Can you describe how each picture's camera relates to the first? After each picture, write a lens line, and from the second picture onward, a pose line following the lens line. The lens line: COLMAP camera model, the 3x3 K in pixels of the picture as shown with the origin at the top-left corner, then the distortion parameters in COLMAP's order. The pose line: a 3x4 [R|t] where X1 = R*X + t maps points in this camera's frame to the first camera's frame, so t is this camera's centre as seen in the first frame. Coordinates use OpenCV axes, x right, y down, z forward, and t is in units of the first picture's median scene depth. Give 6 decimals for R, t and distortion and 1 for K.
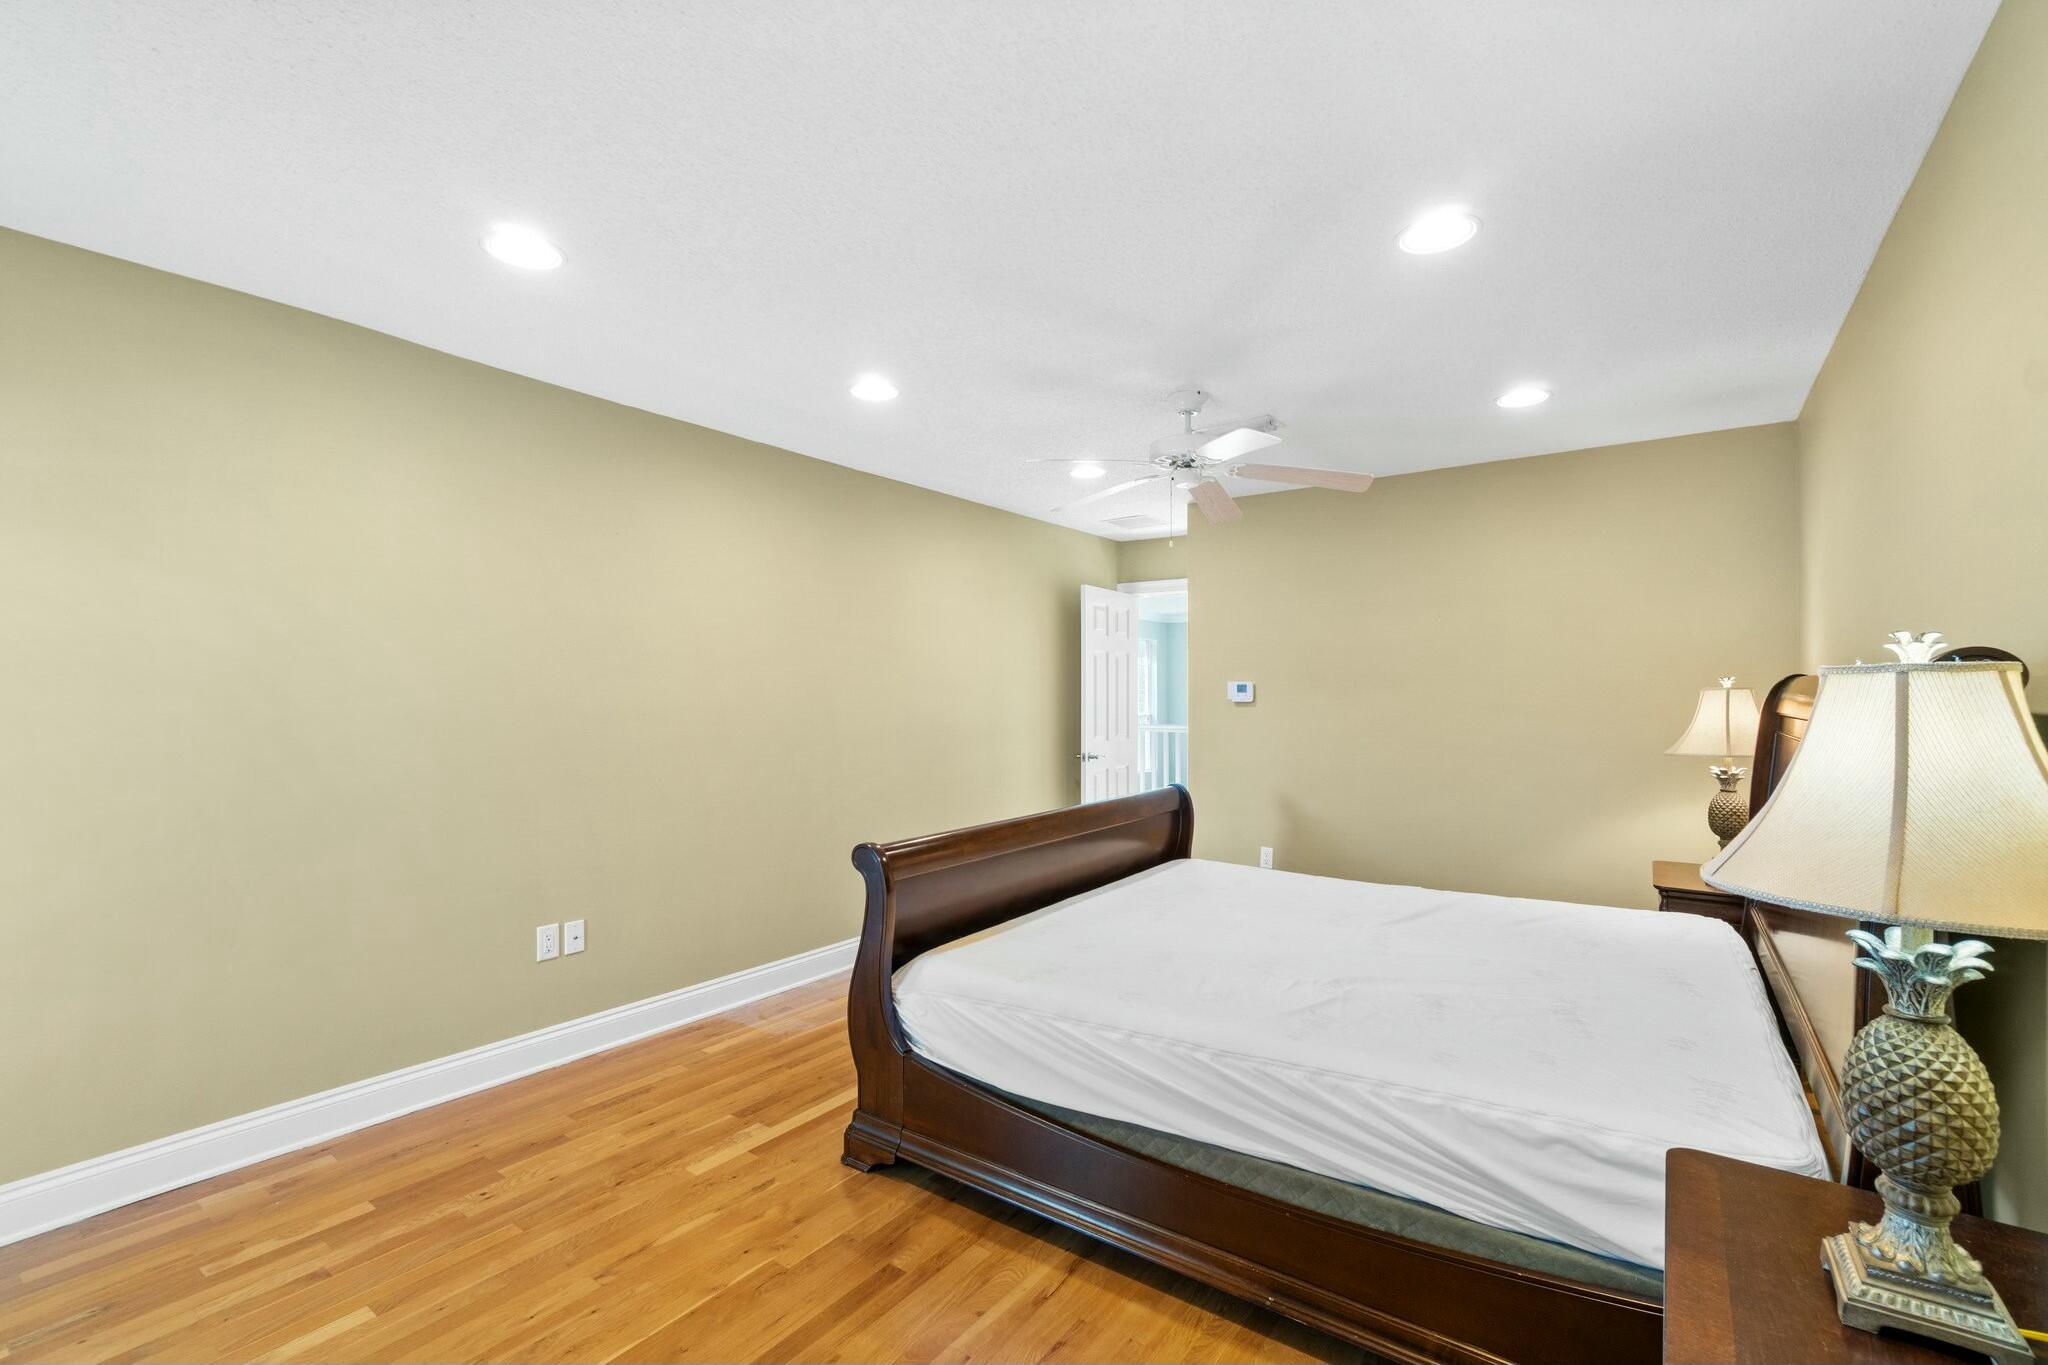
lens RADIAL K [[899.7, 0, 1017.8], [0, 899.7, 700.0], [0, 0, 1]] dist [-0.001226, 0.000651]
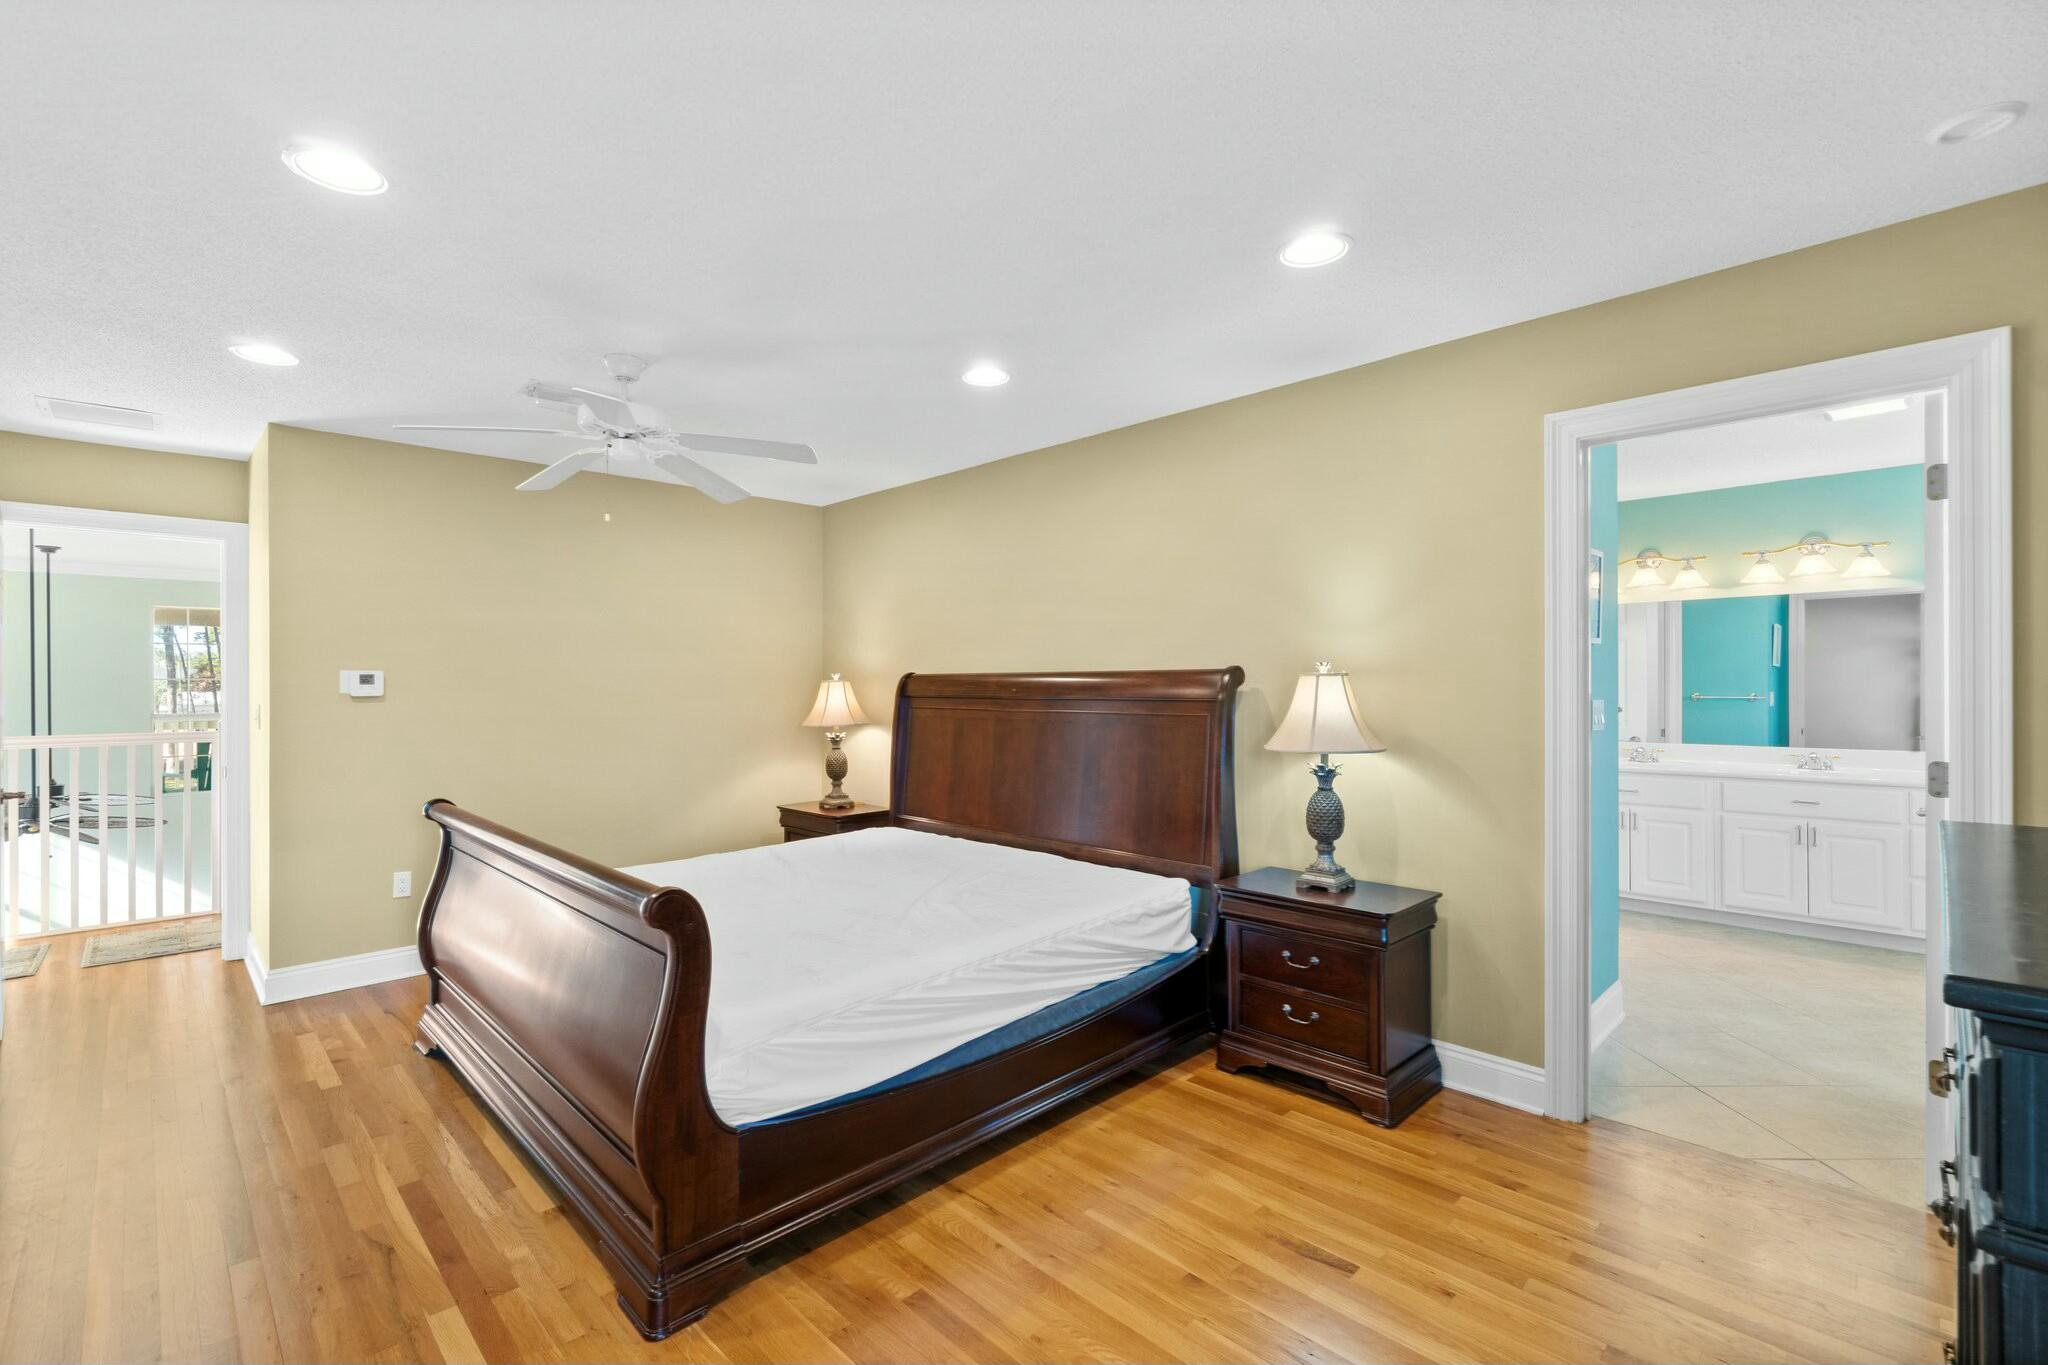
lens RADIAL K [[905.7, 0, 1022.8], [0, 905.7, 676.8], [0, 0, 1]] dist [0.000108, 0.000553]
pose [[0.161645, 0.004261, 0.986840, -1.066189], [0.010493, 0.999927, -0.006037, -0.010226], [-0.986793, 0.011330, 0.161588, 0.729441]]
